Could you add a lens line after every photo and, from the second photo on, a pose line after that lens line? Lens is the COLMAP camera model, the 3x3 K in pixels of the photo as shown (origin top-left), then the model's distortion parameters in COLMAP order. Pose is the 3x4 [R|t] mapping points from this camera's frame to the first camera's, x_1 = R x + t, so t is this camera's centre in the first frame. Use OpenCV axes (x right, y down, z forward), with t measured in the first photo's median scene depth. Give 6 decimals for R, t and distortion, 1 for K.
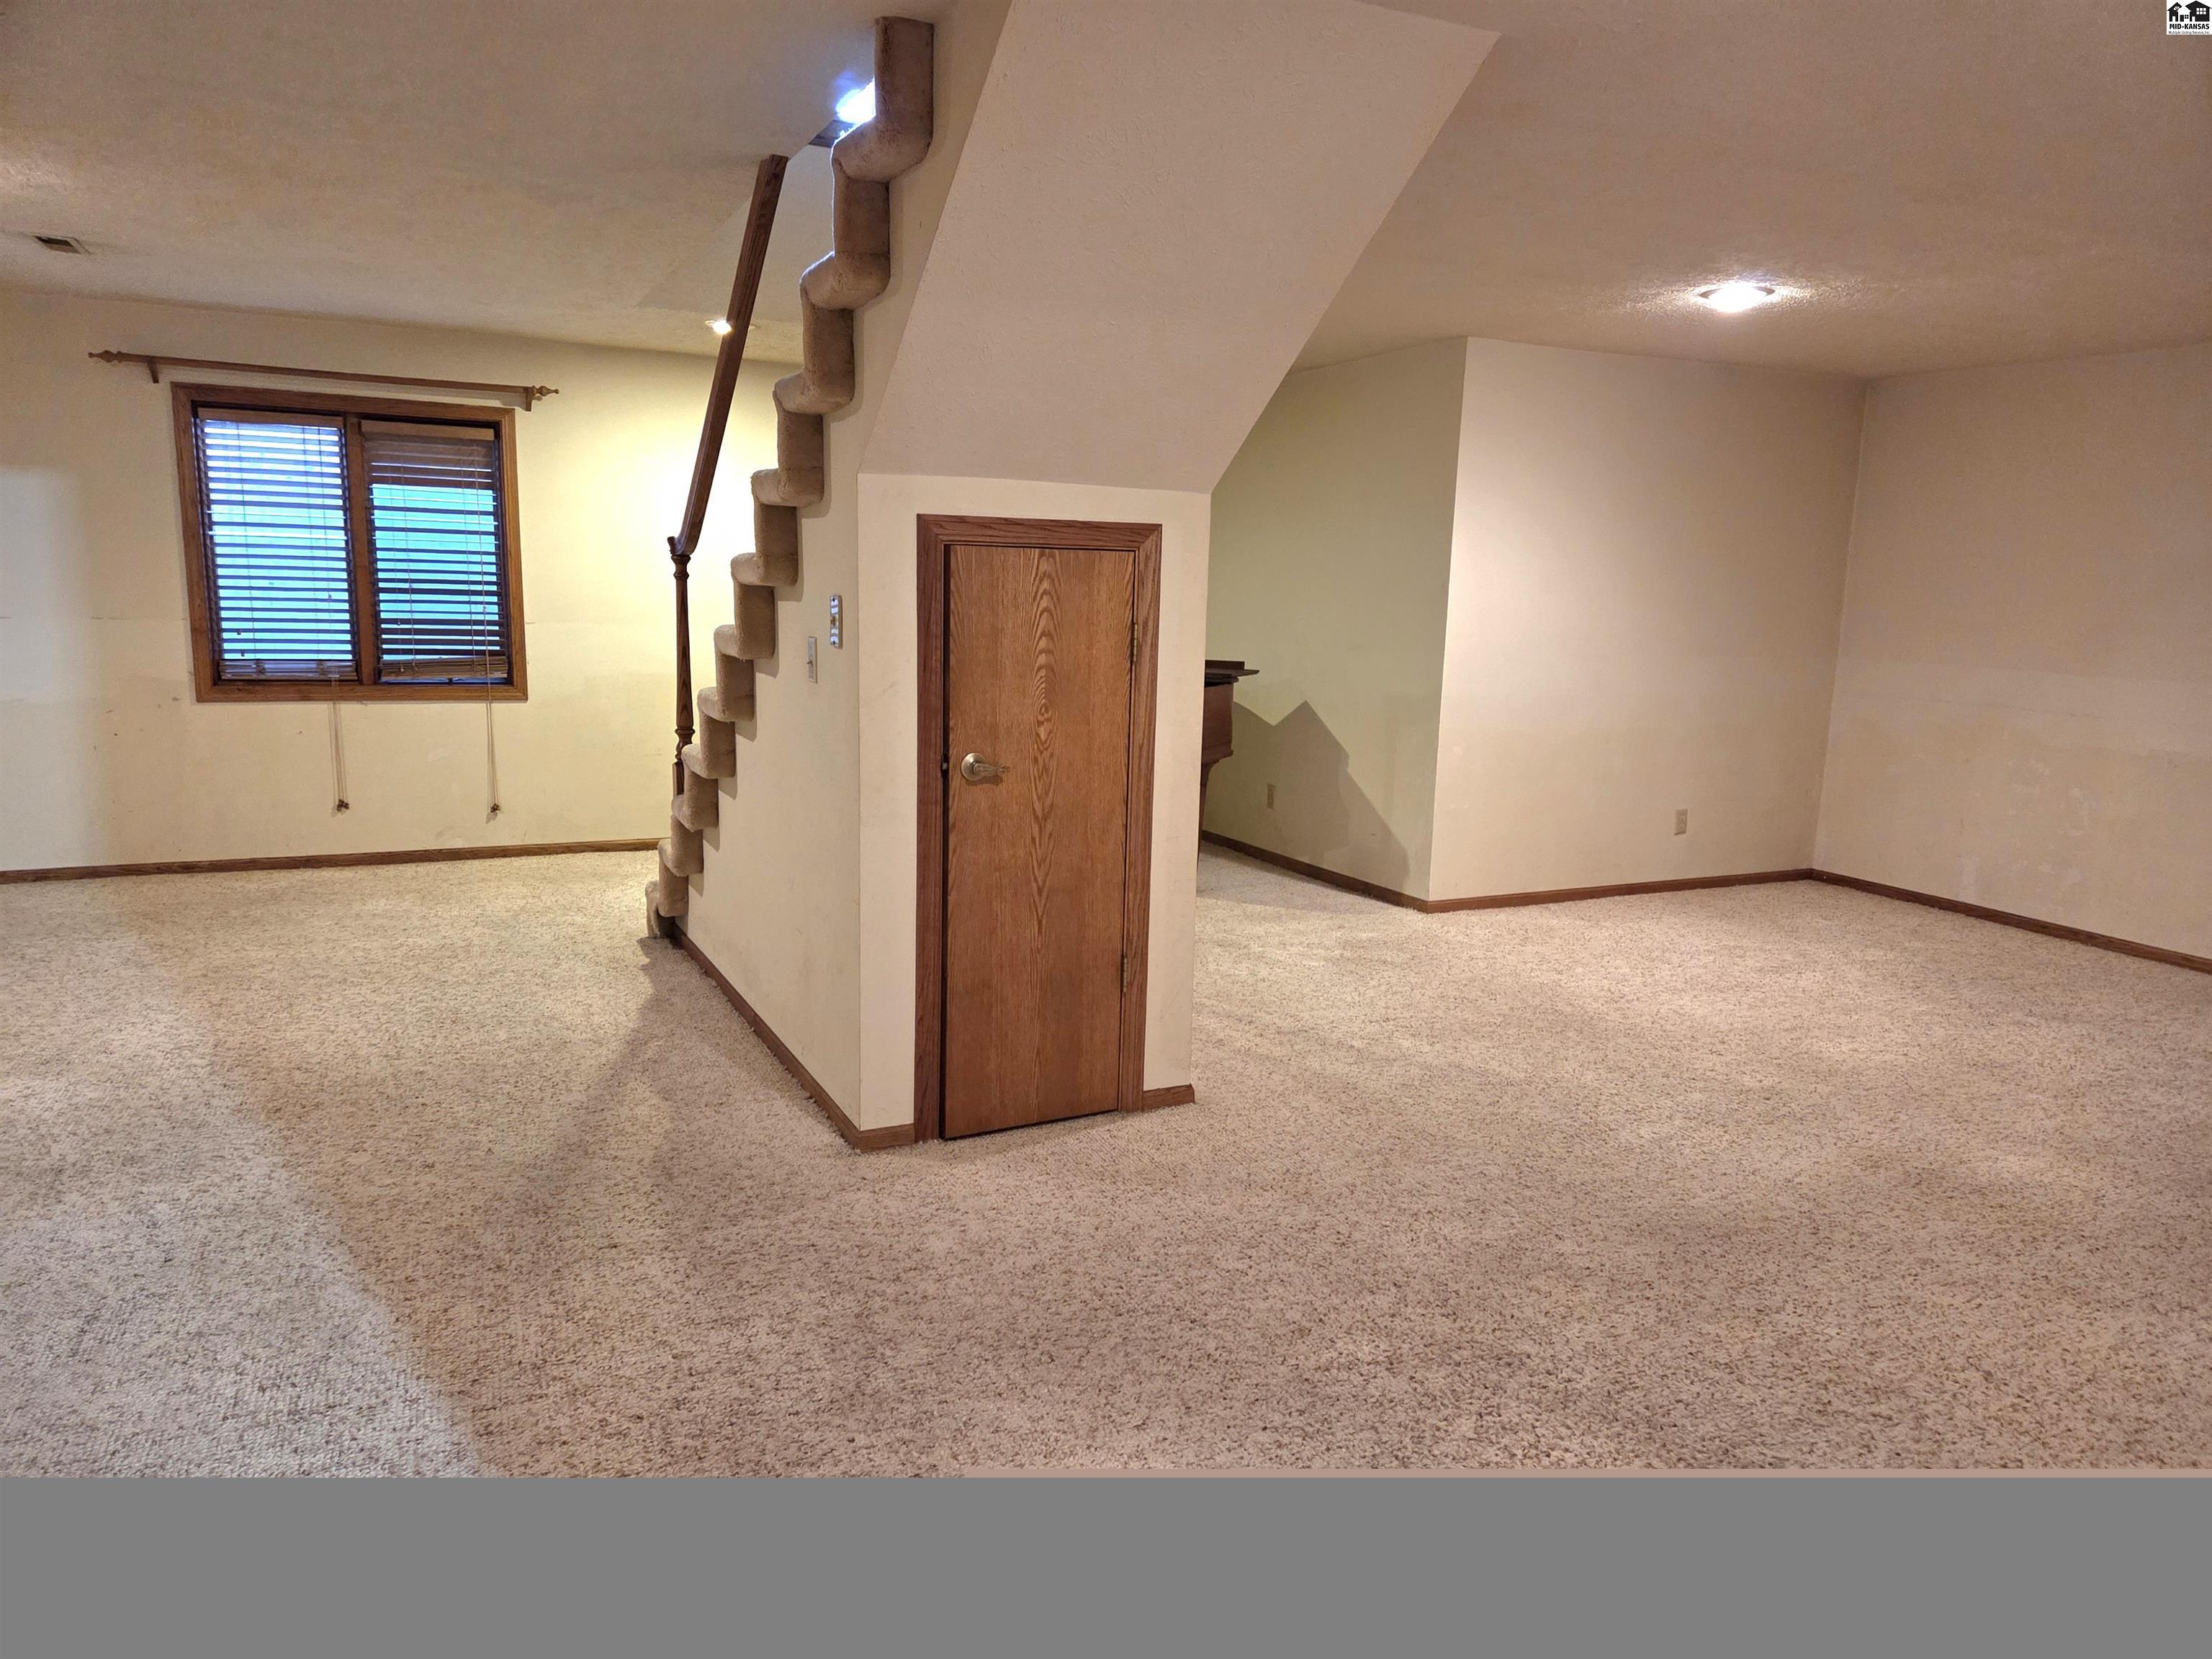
lens RADIAL K [[1472.1, 0, 1106.0], [0, 1472.1, 829.5], [0, 0, 1]] dist [0.065633, -0.061623]
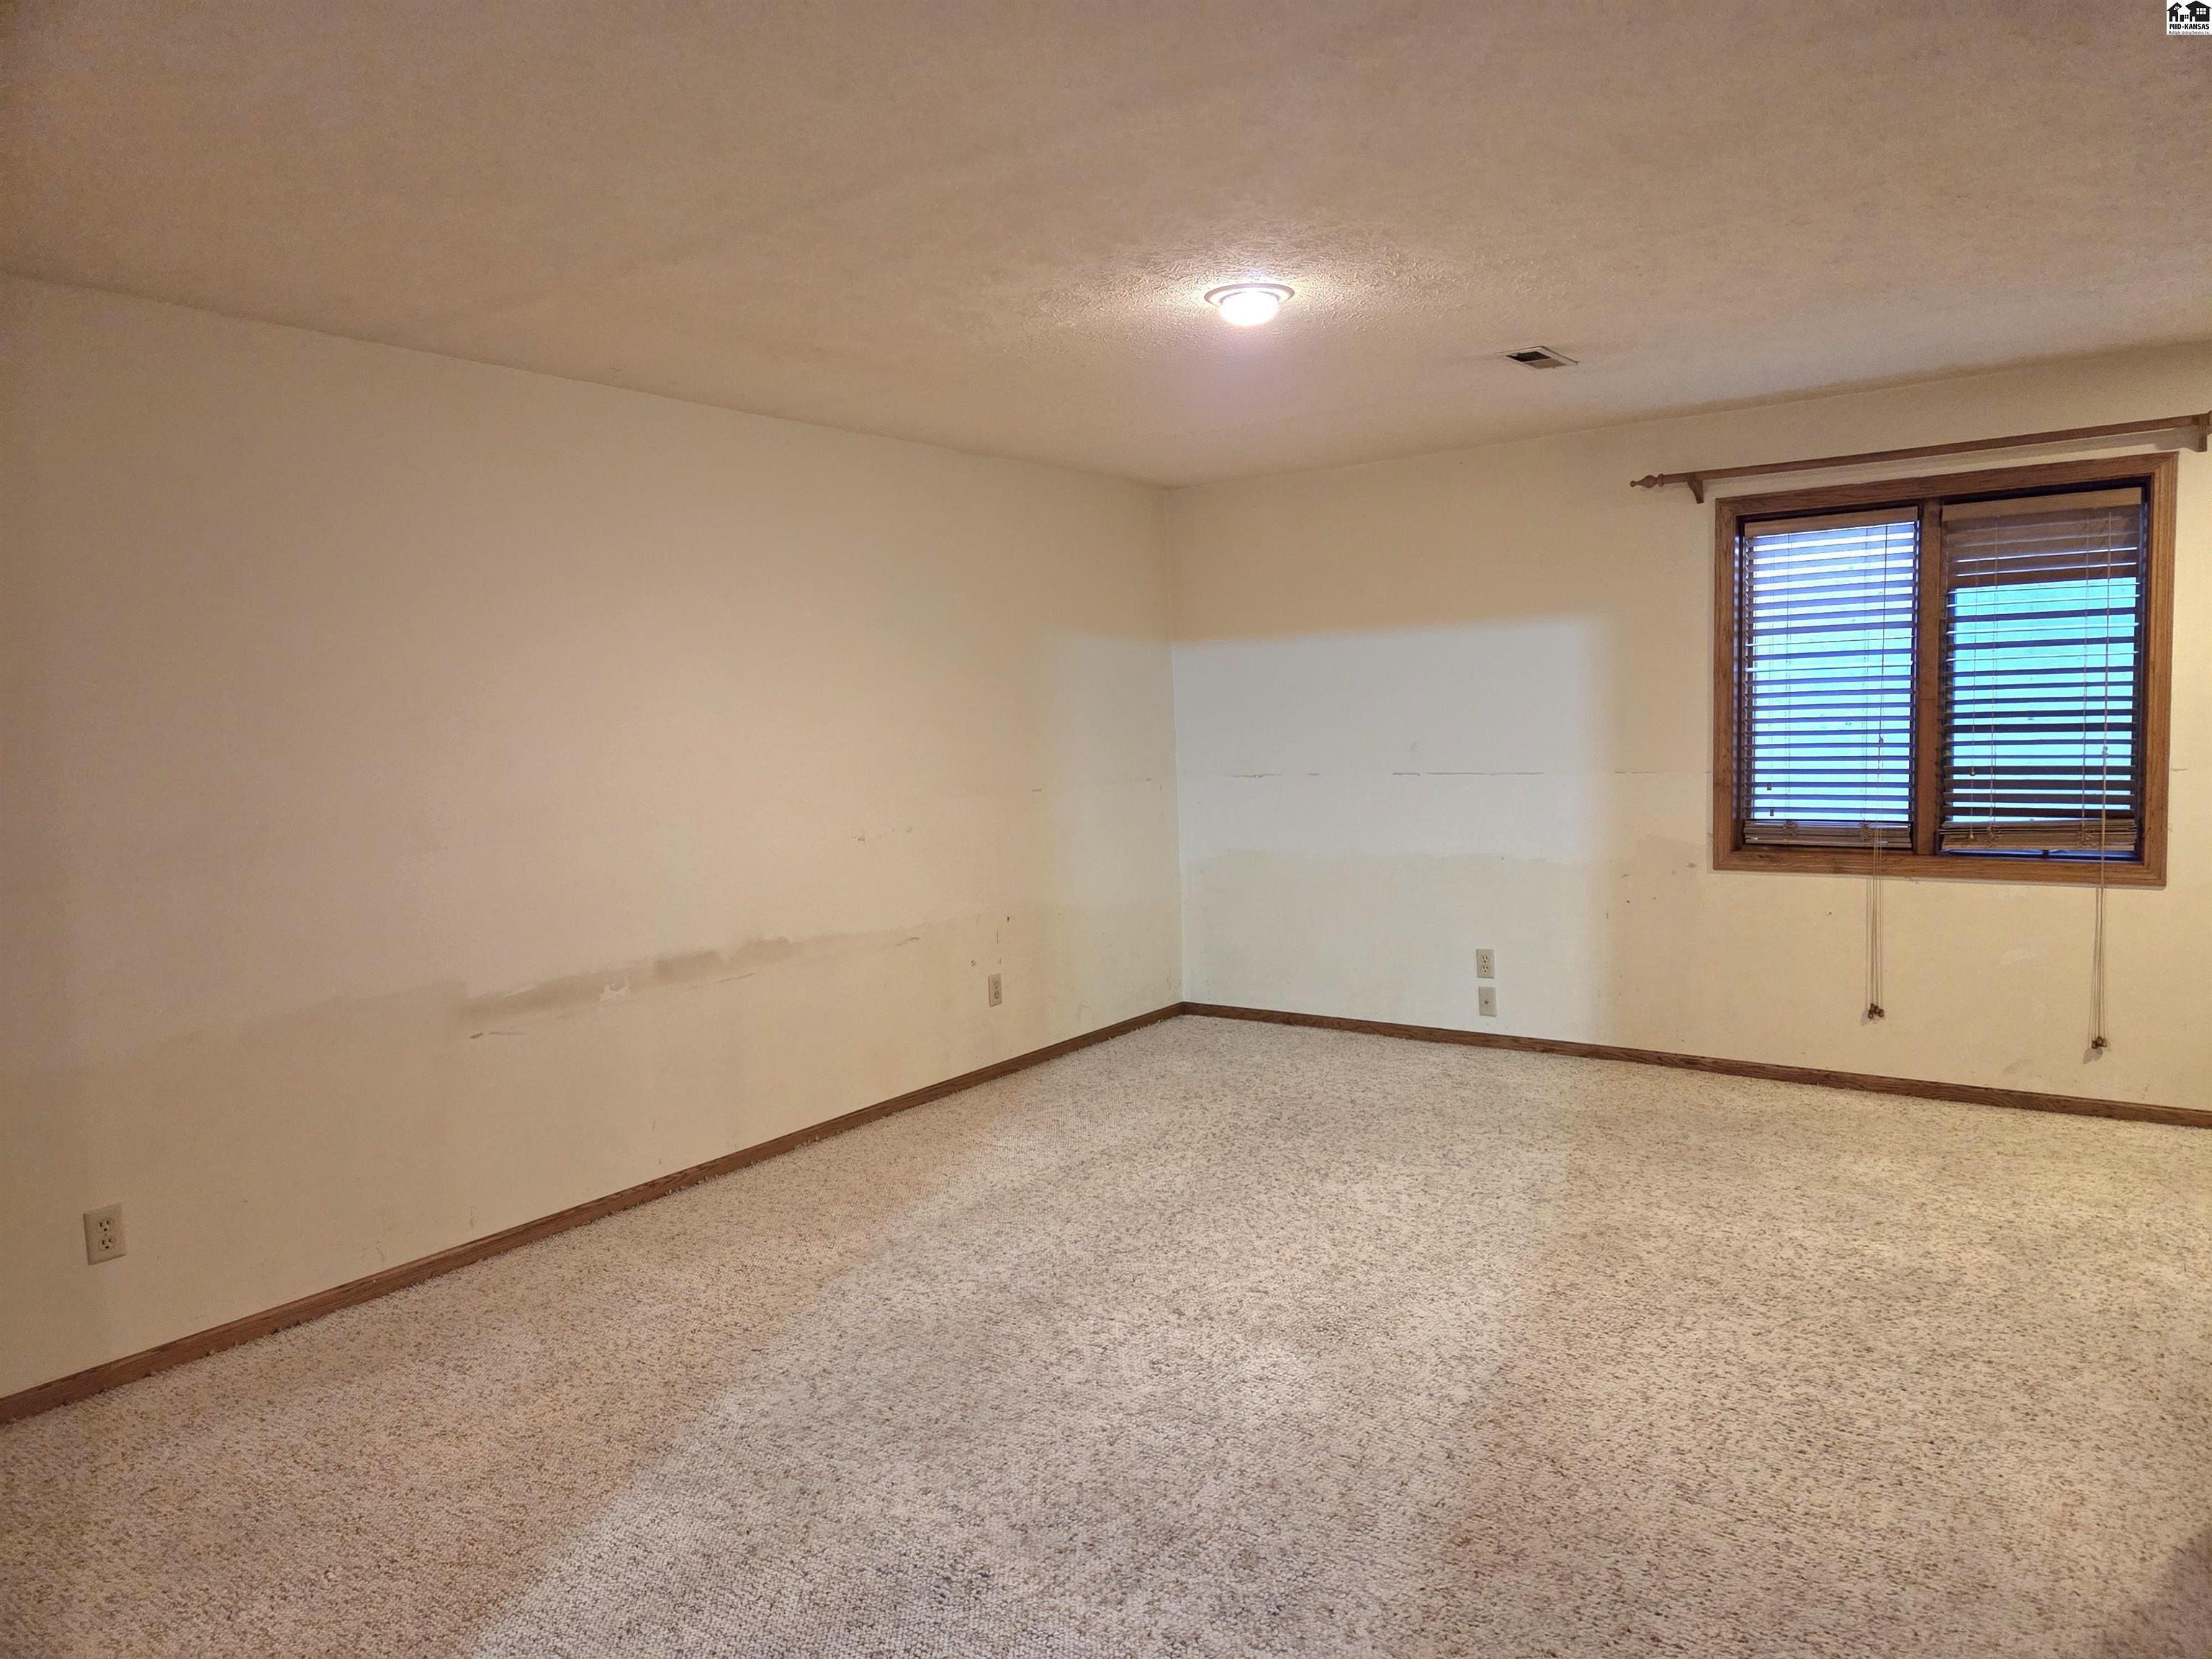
lens RADIAL K [[1472.1, 0, 1106.0], [0, 1472.1, 829.5], [0, 0, 1]] dist [0.065633, -0.061623]
pose [[0.476696, 0.029996, -0.878556, -0.033085], [-0.101812, 0.994576, -0.021285, -0.052424], [0.873152, 0.099594, 0.477165, 0.284282]]
